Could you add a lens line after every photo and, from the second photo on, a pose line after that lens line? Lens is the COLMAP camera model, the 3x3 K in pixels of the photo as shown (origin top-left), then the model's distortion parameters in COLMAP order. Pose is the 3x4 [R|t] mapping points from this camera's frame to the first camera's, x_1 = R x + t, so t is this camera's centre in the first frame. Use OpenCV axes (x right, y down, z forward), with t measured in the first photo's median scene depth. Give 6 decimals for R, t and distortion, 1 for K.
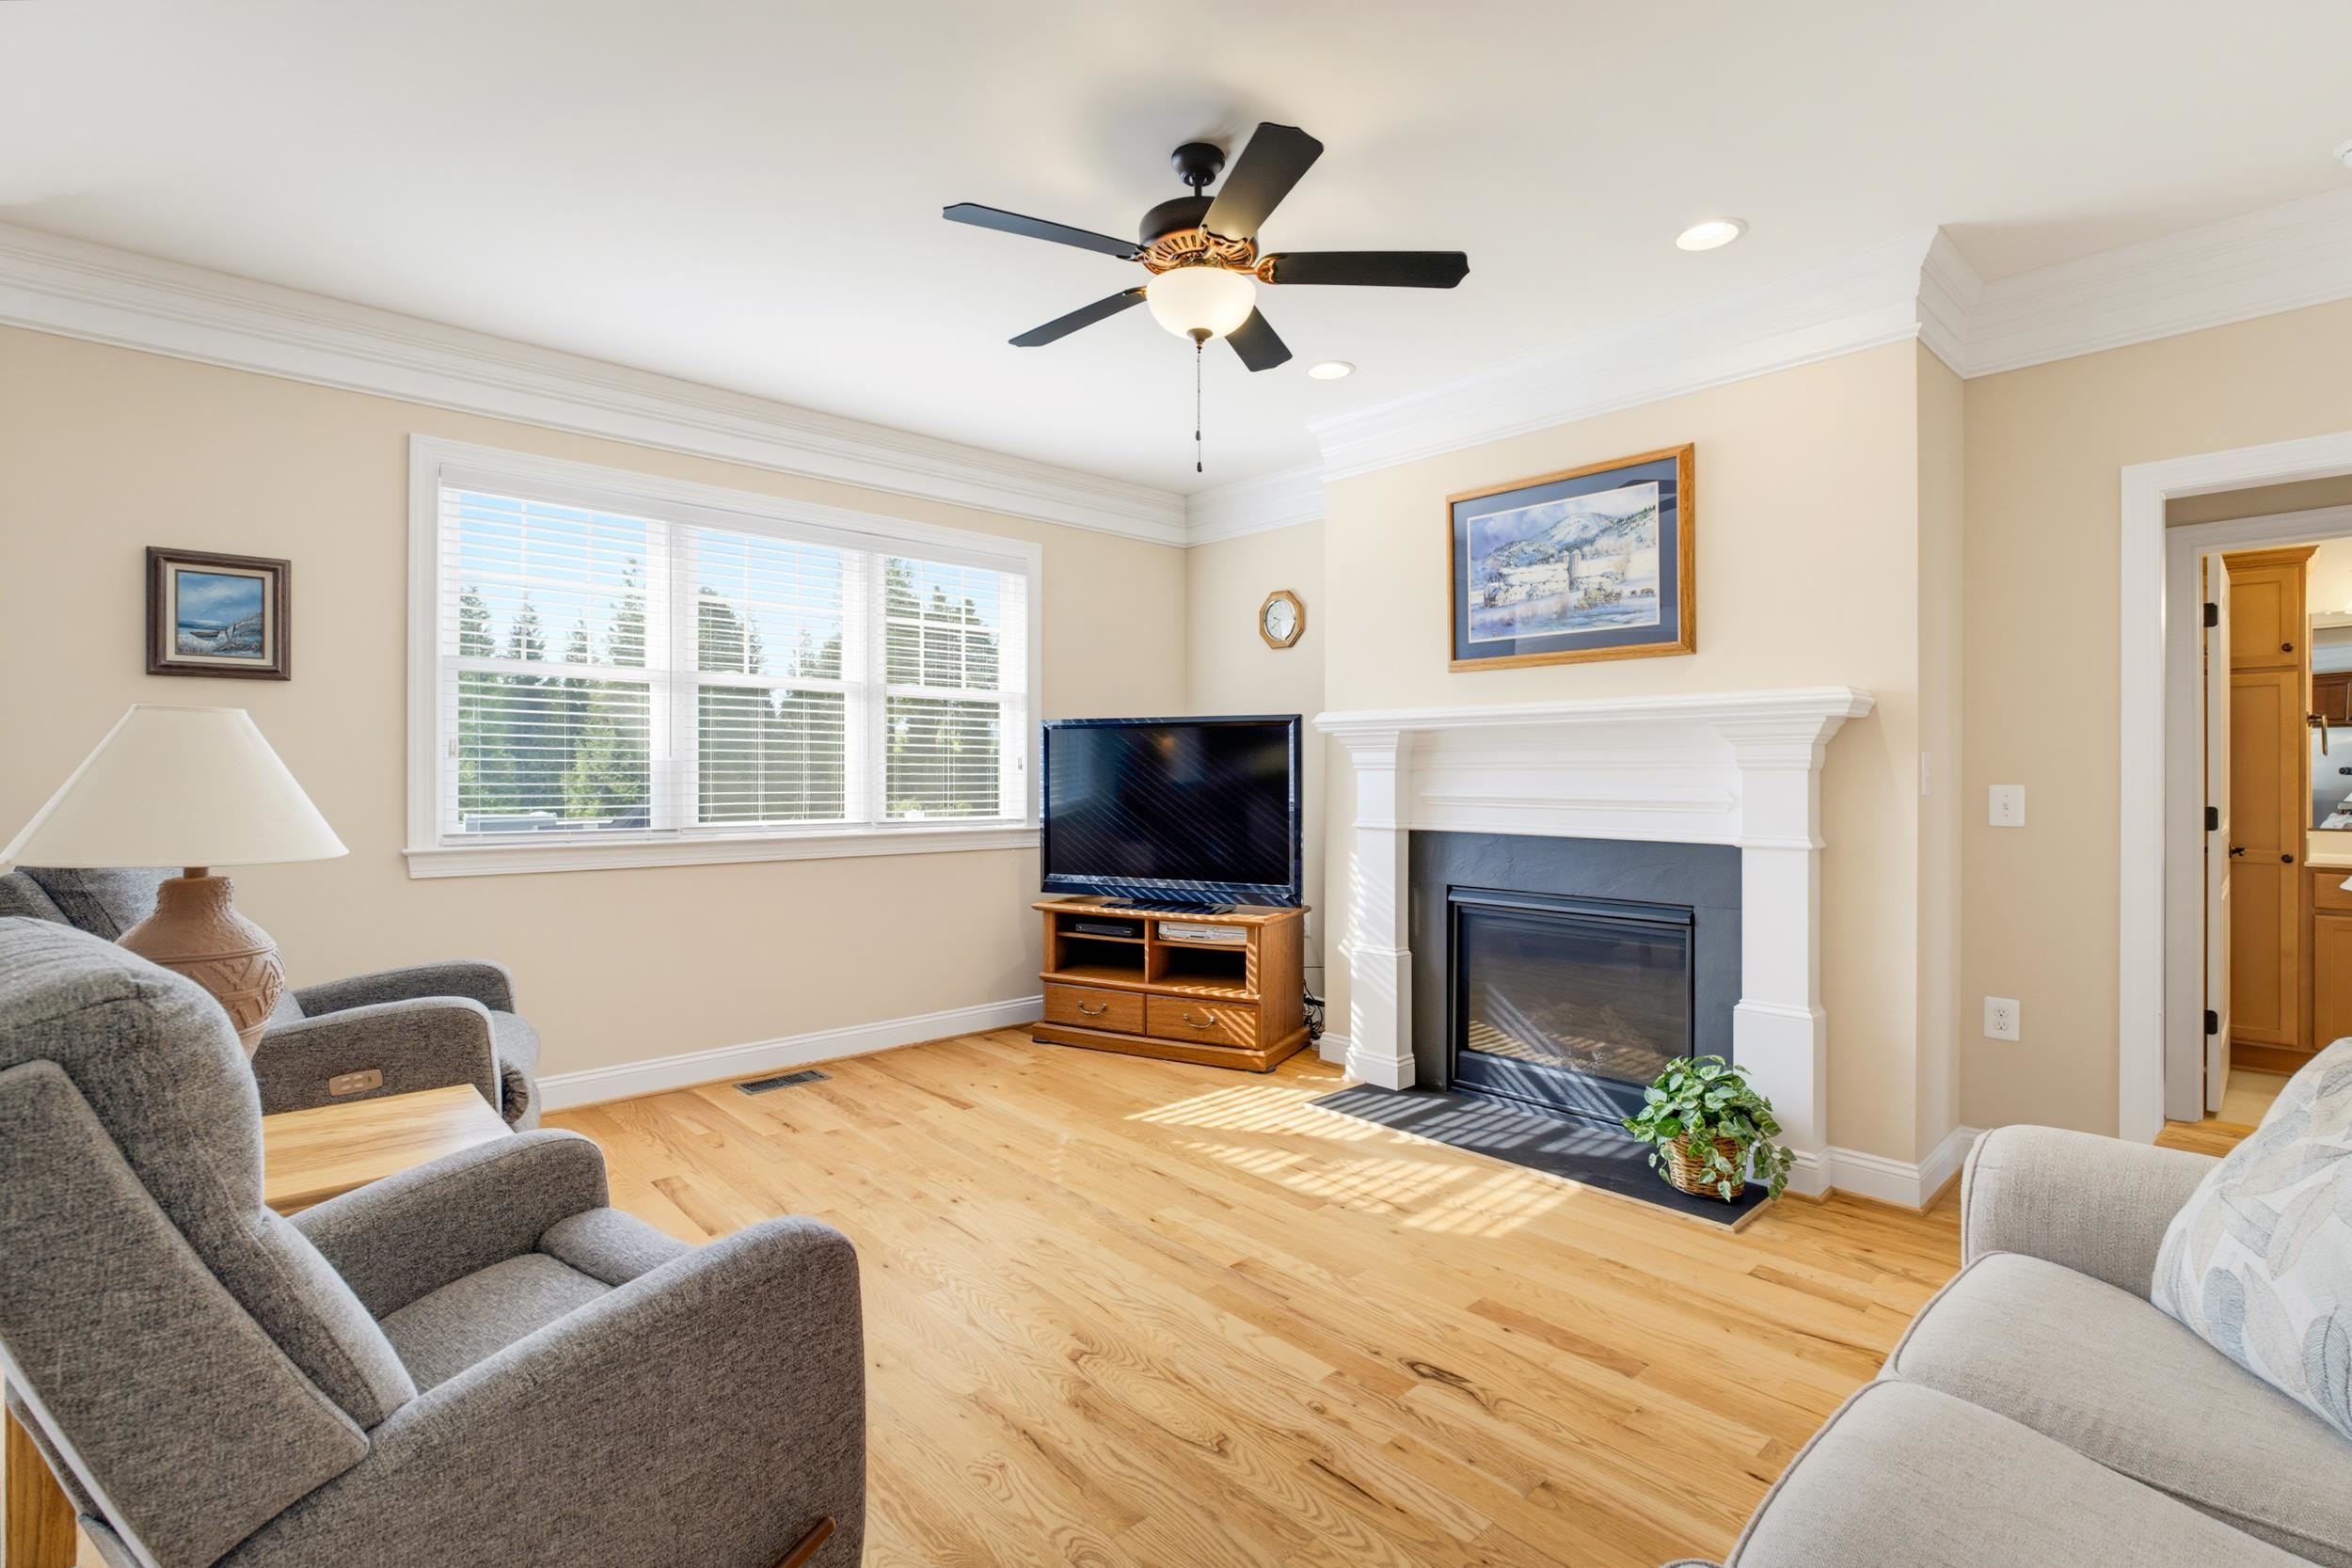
lens RADIAL K [[1082.2, 0, 1176.0], [0, 1082.2, 784.0], [0, 0, 1]] dist [-0.002156, -0.000232]
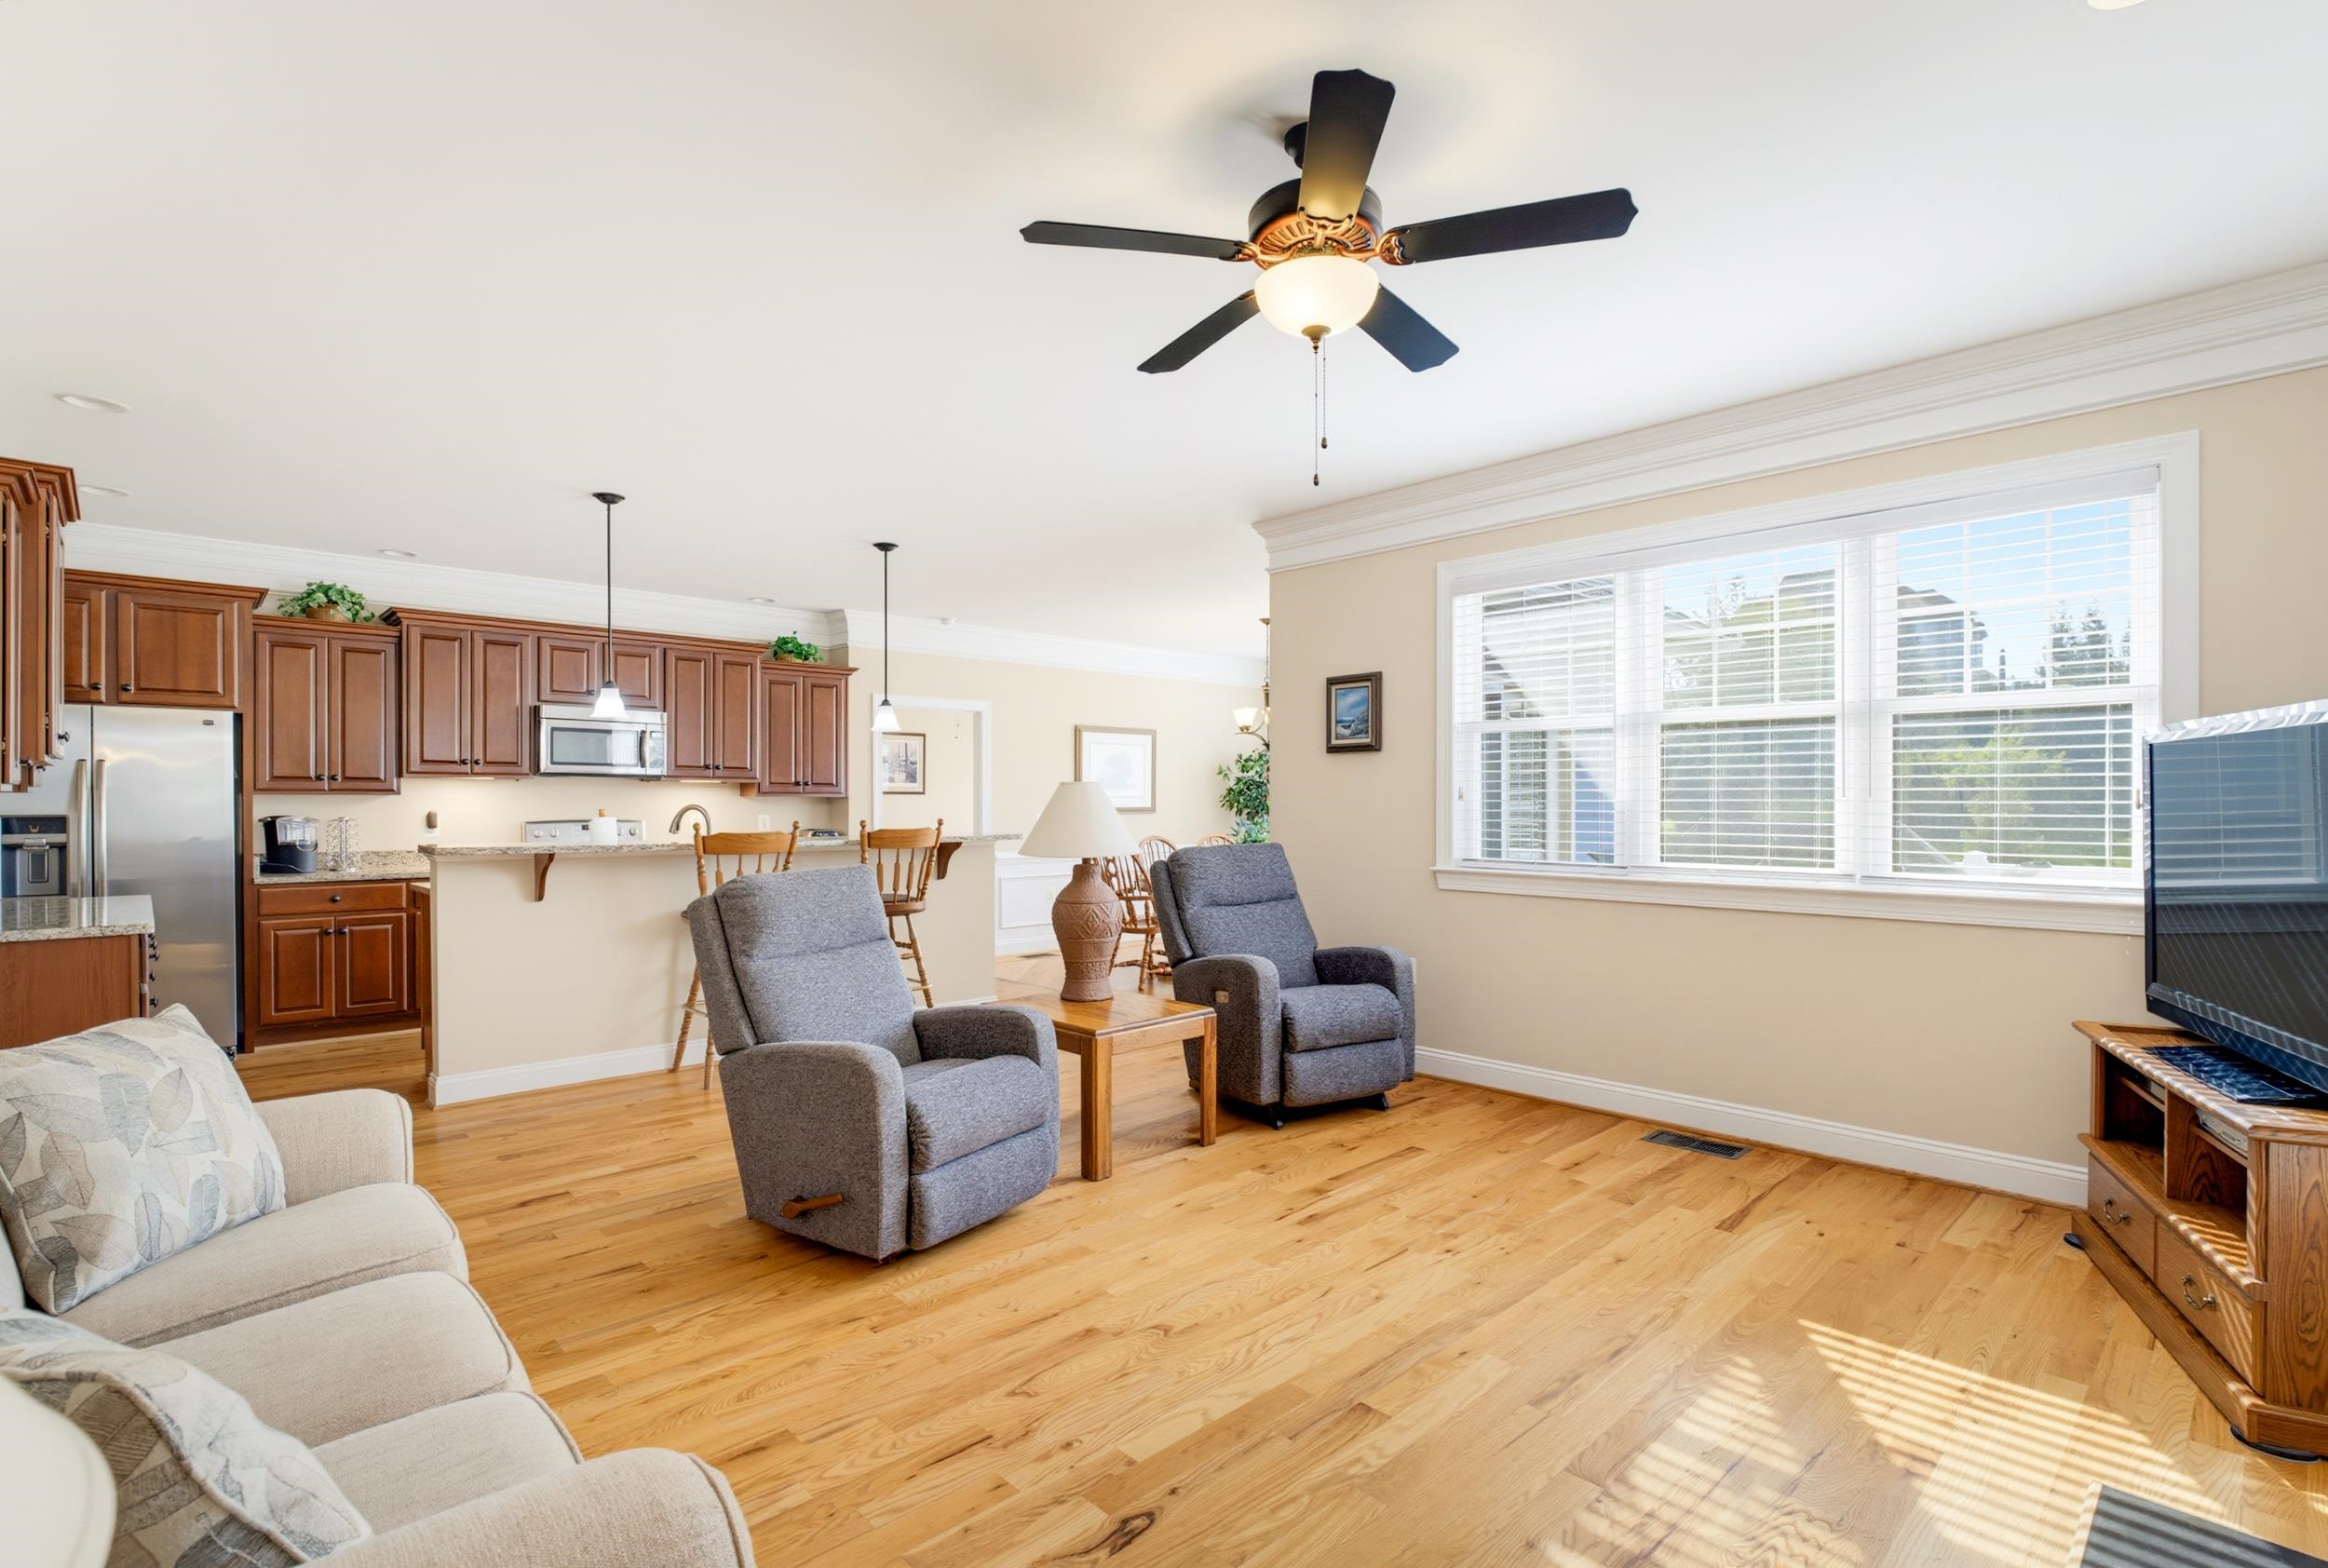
lens RADIAL K [[1086.7, 0, 1158.8], [0, 1086.7, 811.8], [0, 0, 1]] dist [-0.012723, 0.000399]
pose [[0.018011, -0.000969, -0.999837, 0.632010], [-0.015458, 0.999880, -0.001248, -0.002204], [0.999718, 0.015478, 0.017994, 0.591904]]
